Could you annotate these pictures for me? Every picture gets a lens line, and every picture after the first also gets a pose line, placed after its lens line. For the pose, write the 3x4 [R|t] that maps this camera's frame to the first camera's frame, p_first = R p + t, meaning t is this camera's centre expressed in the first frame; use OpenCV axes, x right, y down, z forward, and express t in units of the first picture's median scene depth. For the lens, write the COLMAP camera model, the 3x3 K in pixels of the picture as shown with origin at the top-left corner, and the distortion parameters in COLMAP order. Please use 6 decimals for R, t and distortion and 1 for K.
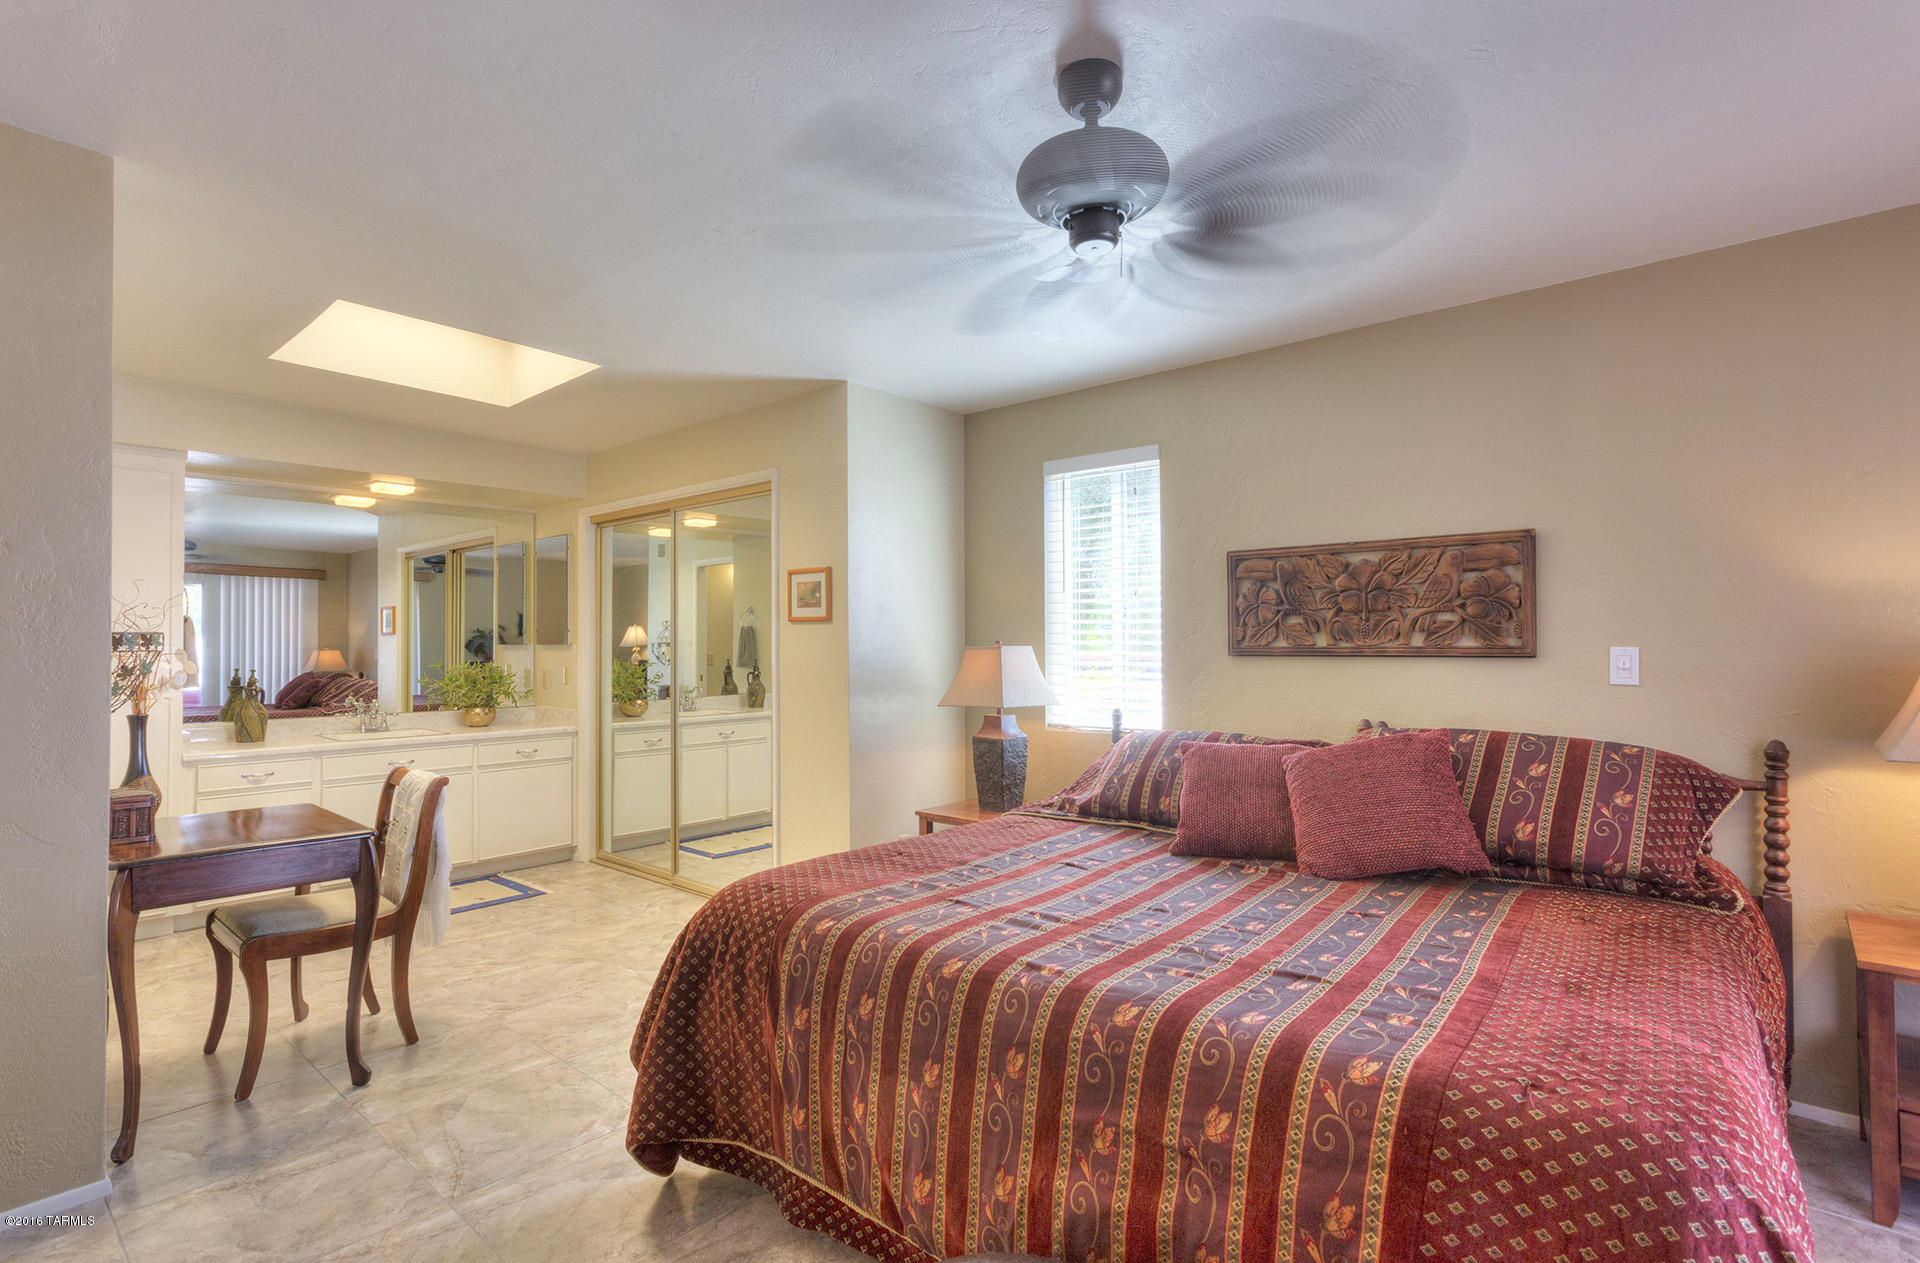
lens RADIAL K [[914.1, 0, 953.3], [0, 914.1, 641.1], [0, 0, 1]] dist [0.005866, 0.000792]
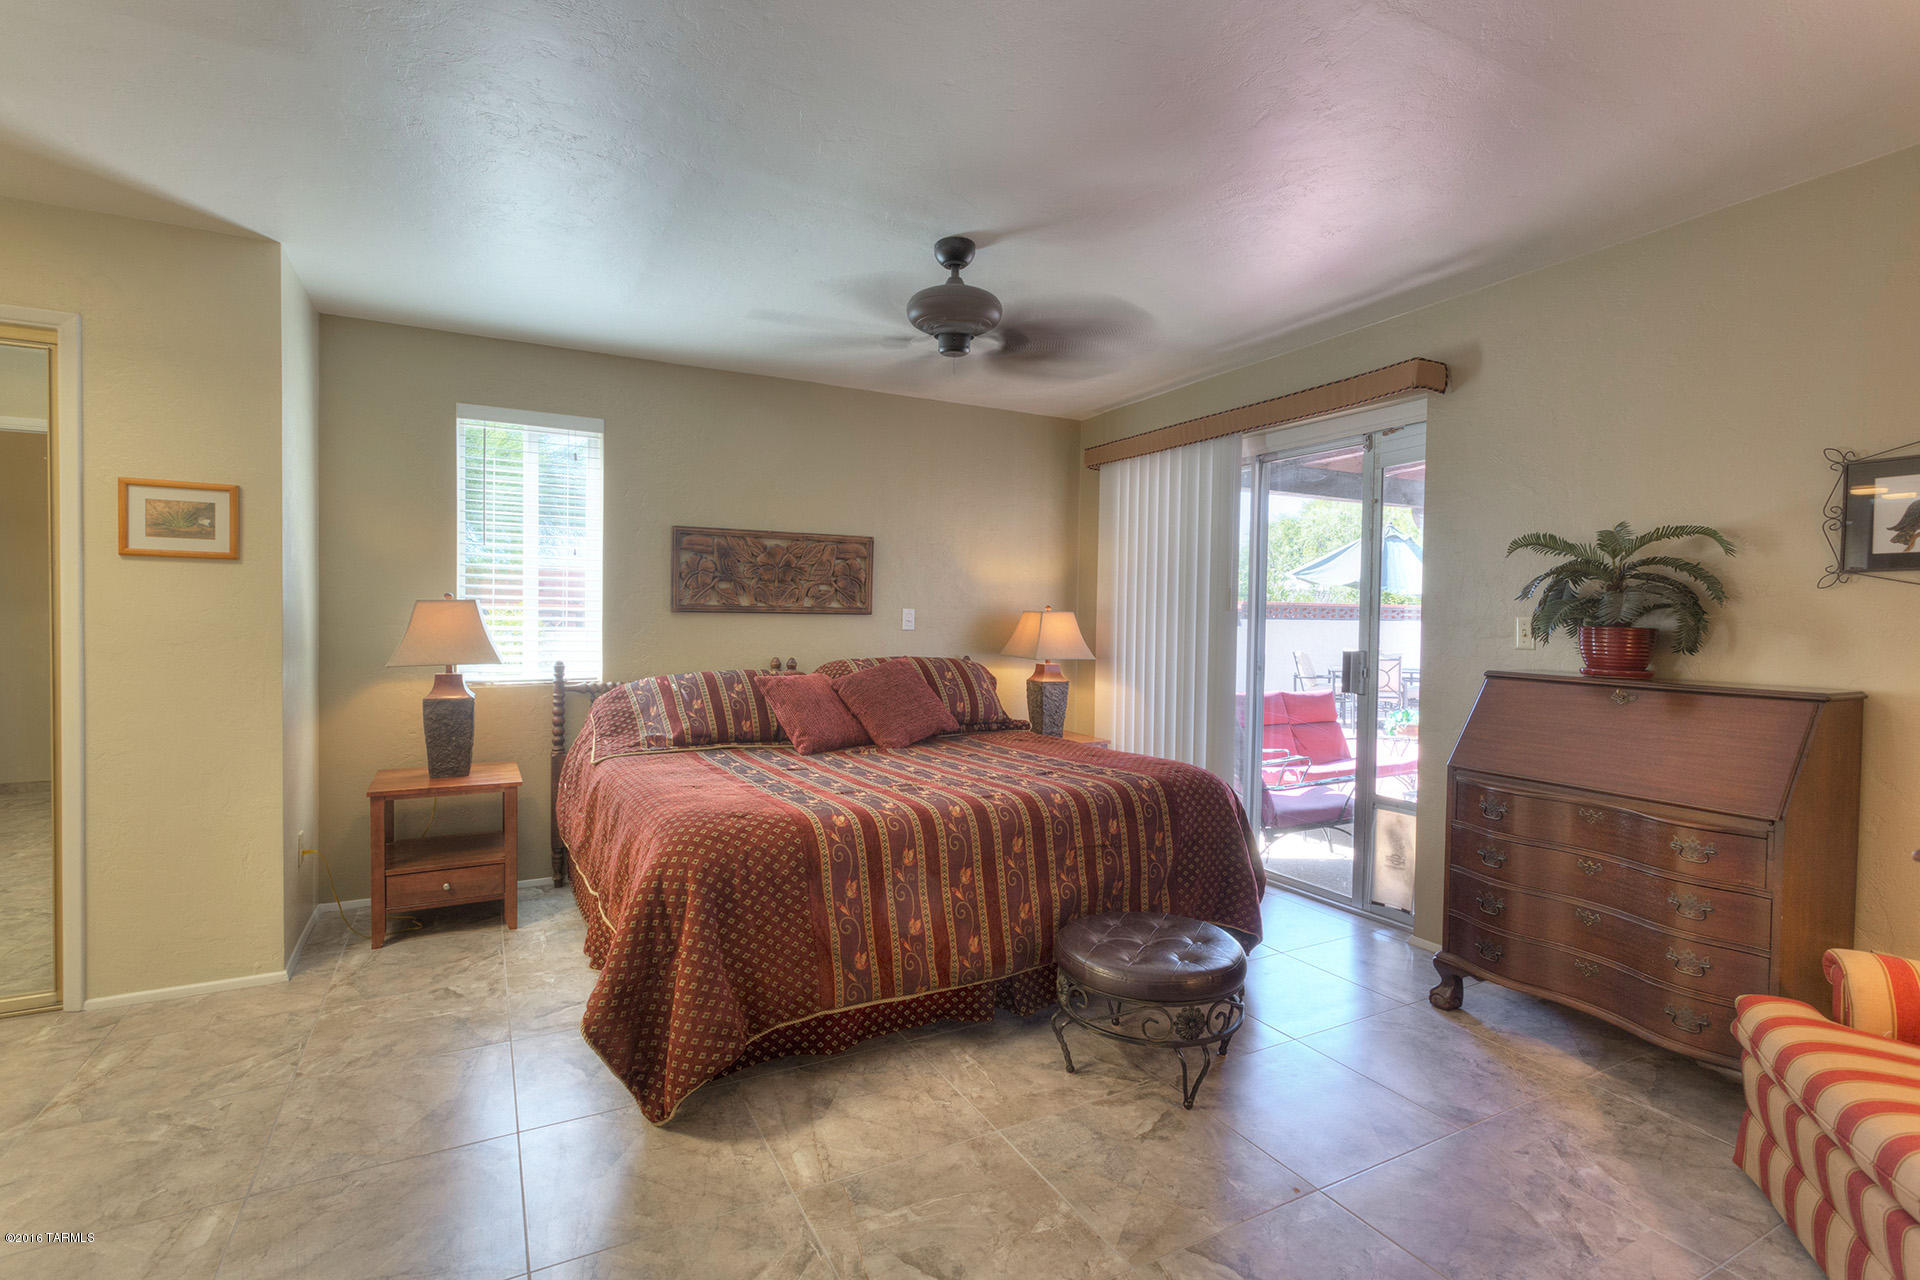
lens RADIAL K [[914.1, 0, 948.6], [0, 914.1, 633.4], [0, 0, 1]] dist [0.005866, 0.000792]
pose [[0.353250, -0.014420, 0.935418, -0.809217], [-0.022158, 0.999472, 0.023775, 0.009156], [-0.935267, -0.029126, 0.352743, 0.259161]]
